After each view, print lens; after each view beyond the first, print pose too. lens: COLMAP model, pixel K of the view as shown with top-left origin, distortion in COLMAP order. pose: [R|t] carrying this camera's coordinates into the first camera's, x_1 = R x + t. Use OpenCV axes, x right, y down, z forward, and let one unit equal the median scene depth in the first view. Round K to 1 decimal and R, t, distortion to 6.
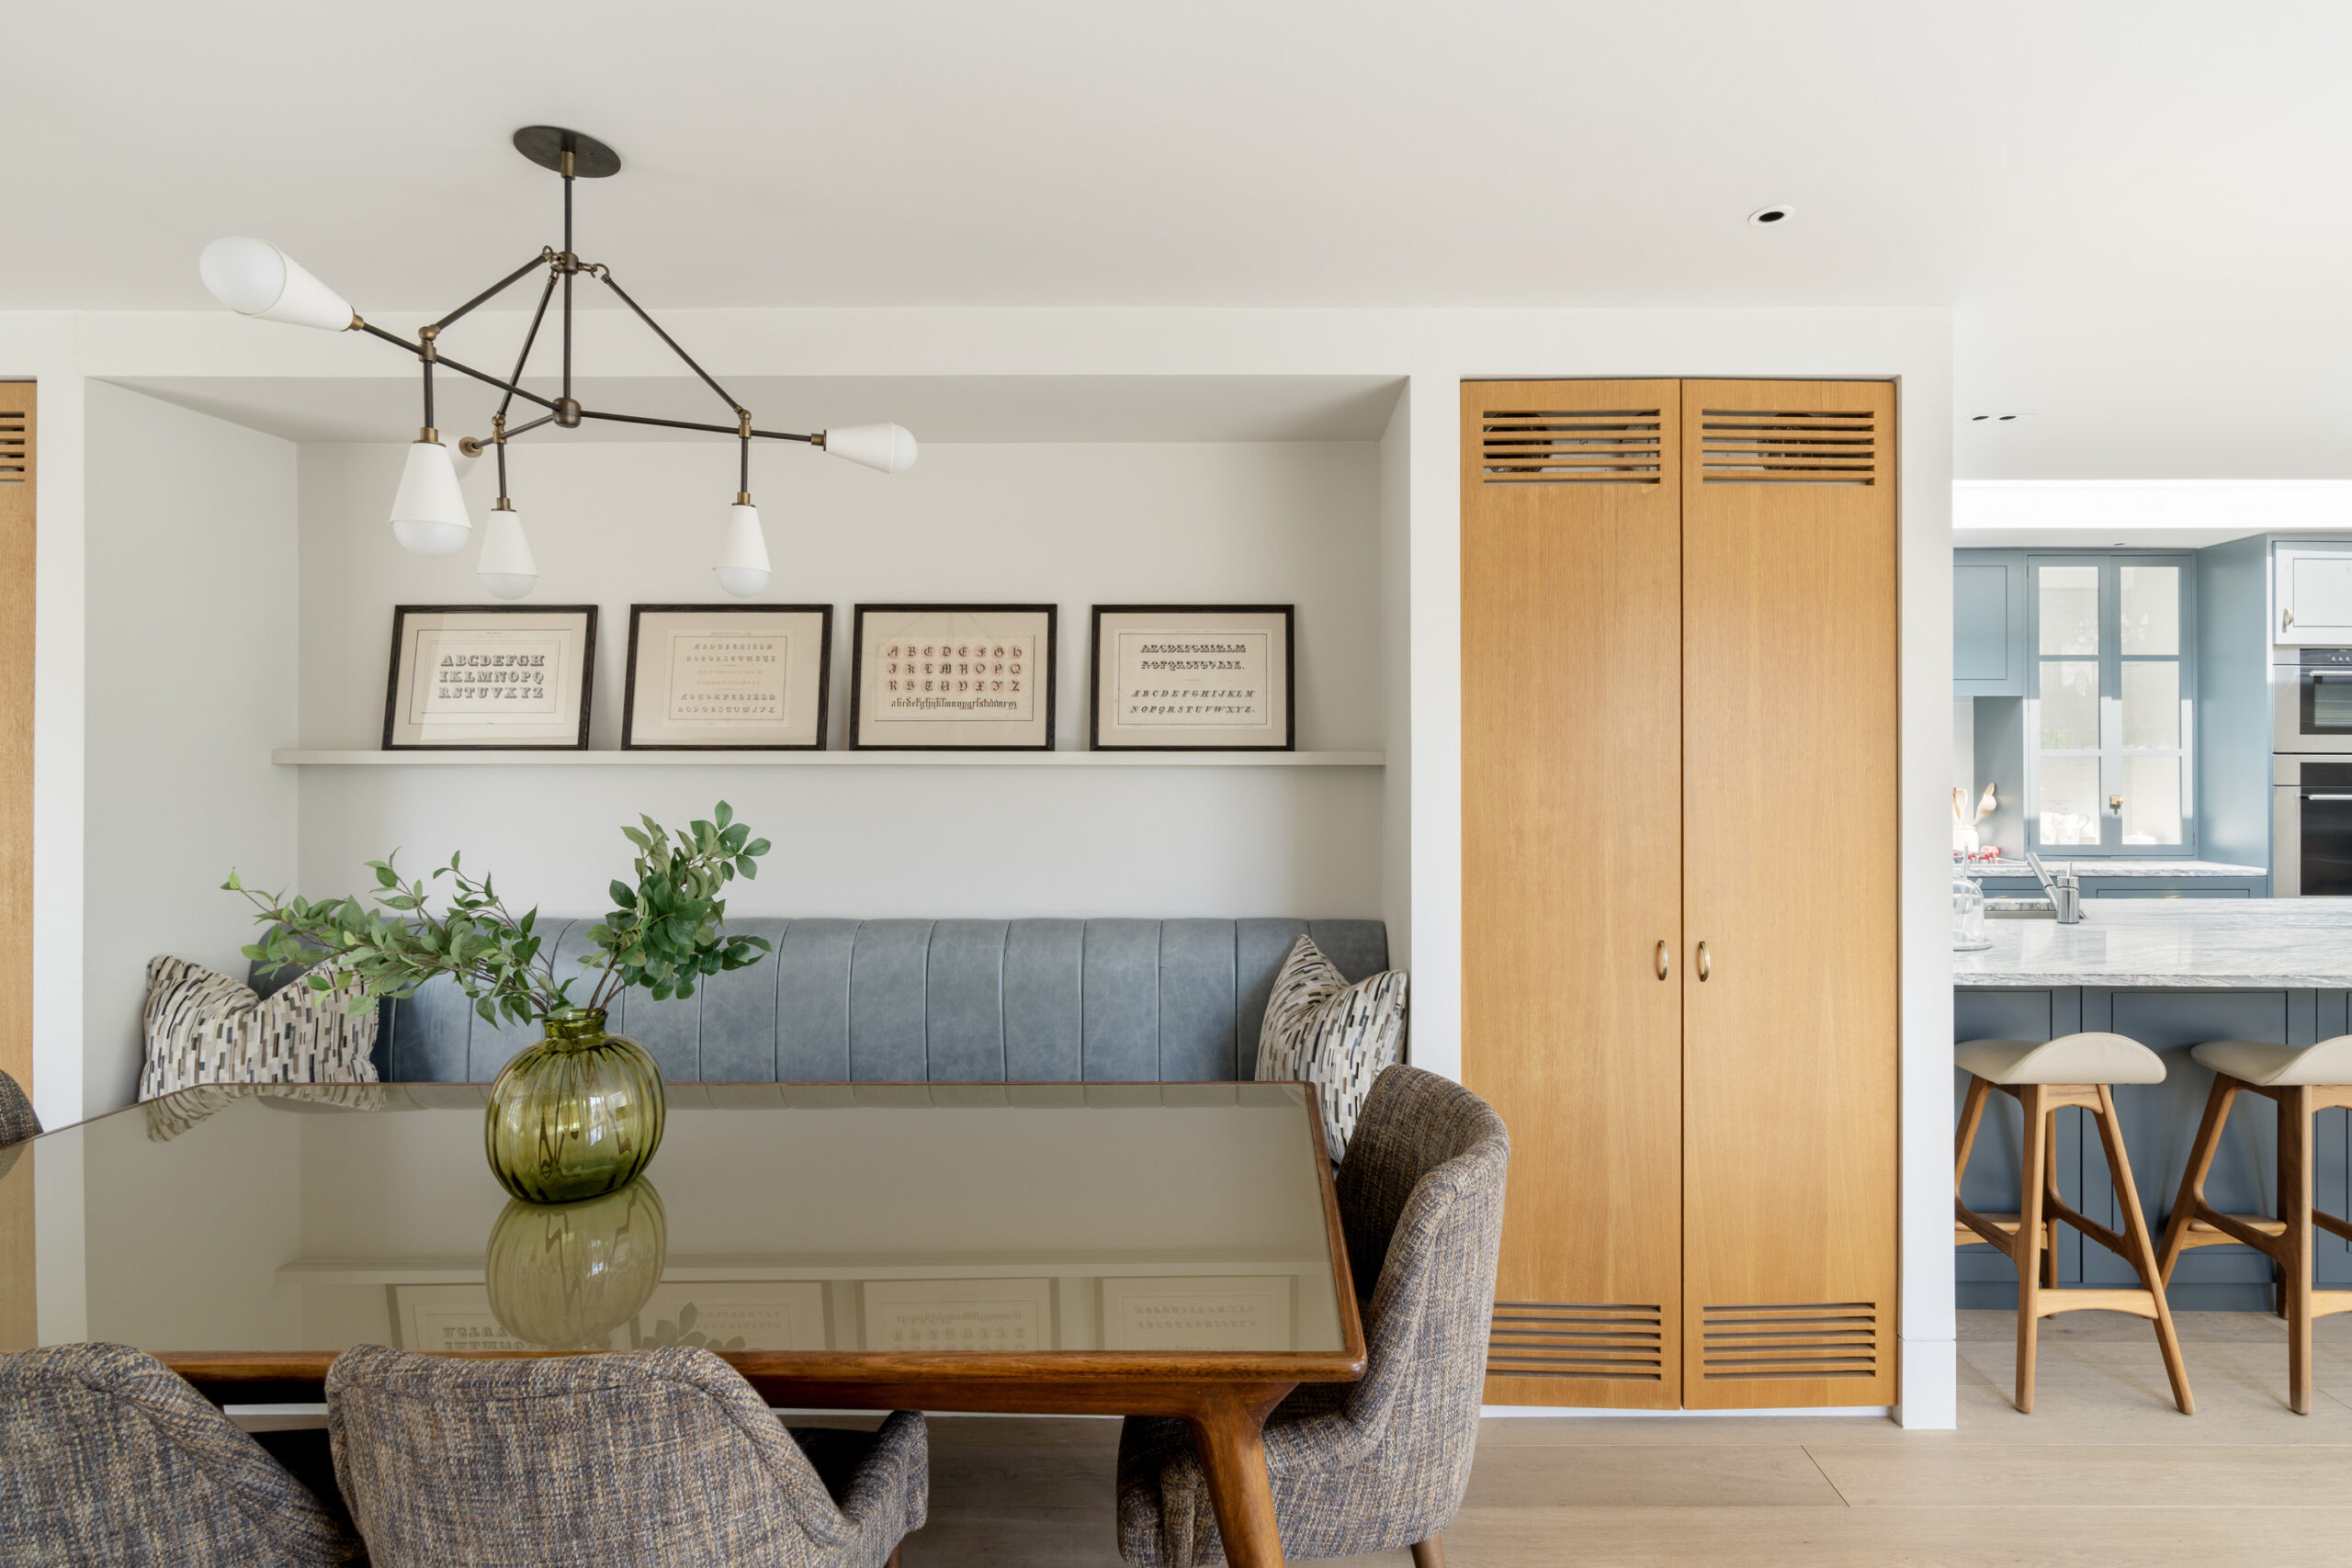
lens RADIAL K [[1197.7, 0, 1186.2], [0, 1197.7, 789.2], [0, 0, 1]] dist [0.000725, 0.000590]
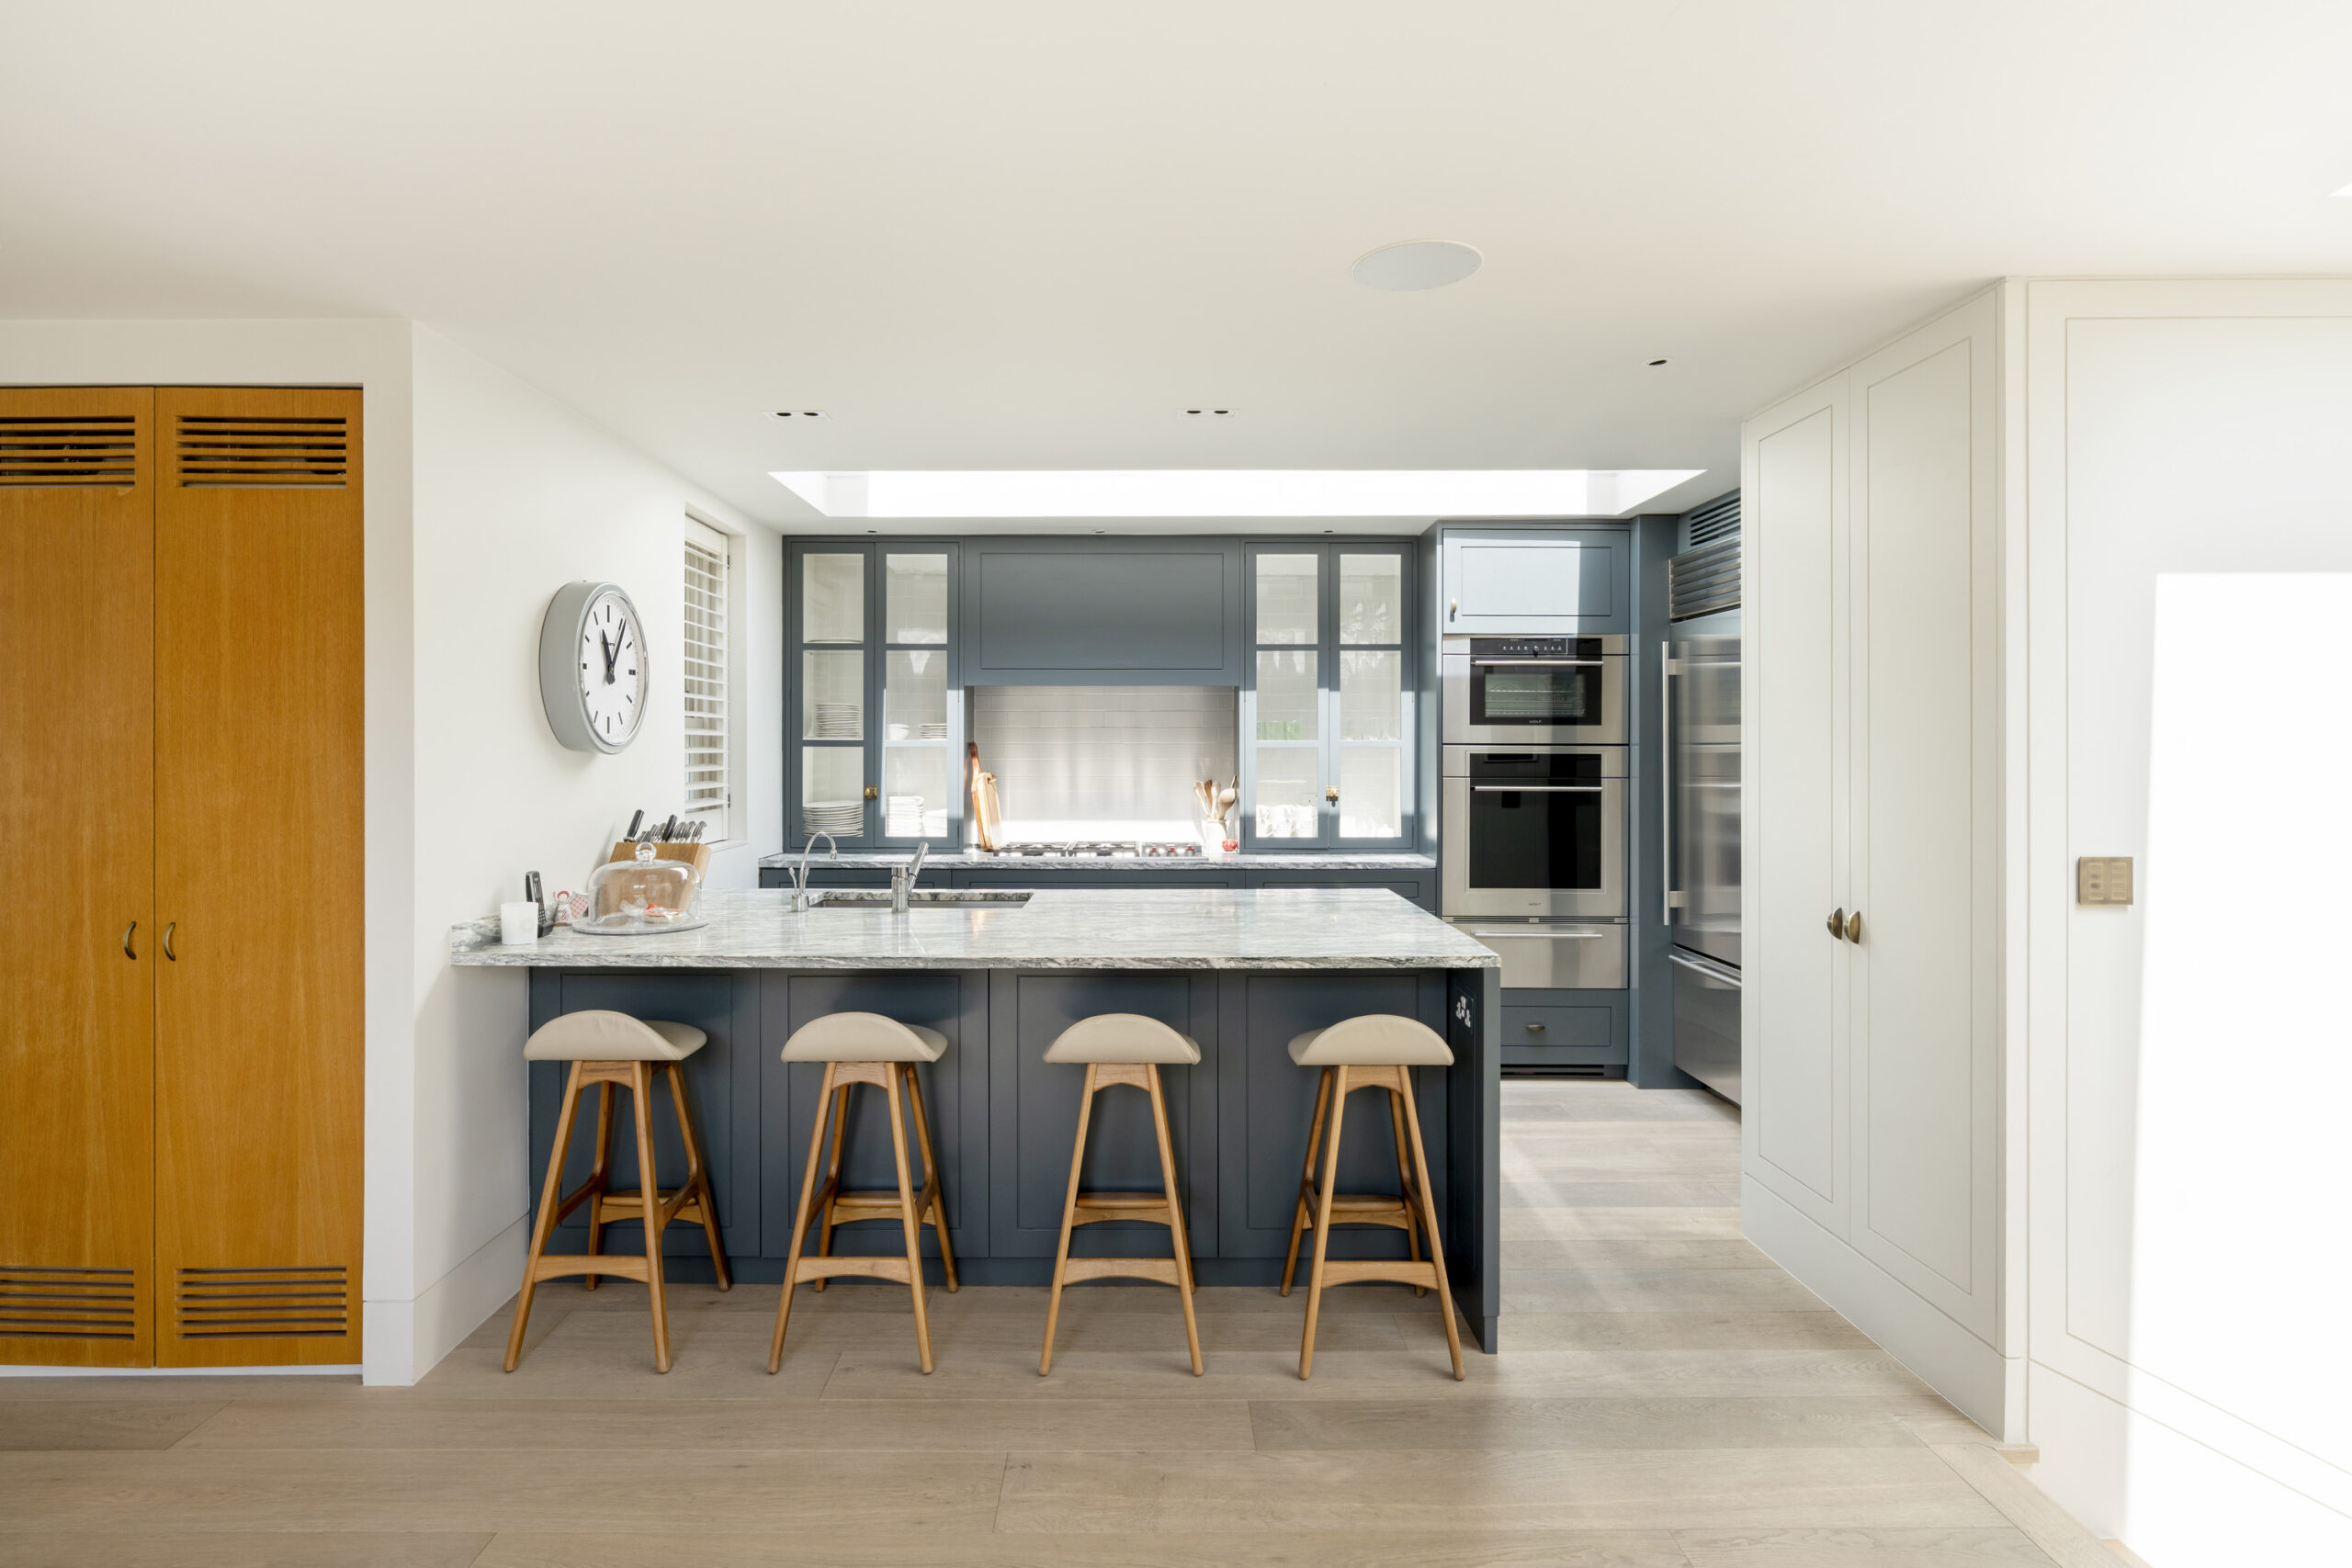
lens RADIAL K [[1300.5, 0, 1172.3], [0, 1300.5, 786.2], [0, 0, 1]] dist [-0.003859, 0.004661]
pose [[0.999965, -0.000612, -0.008358, 1.258988], [0.000614, 1.000000, 0.000247, 0.007466], [0.008358, -0.000252, 0.999965, -0.126983]]
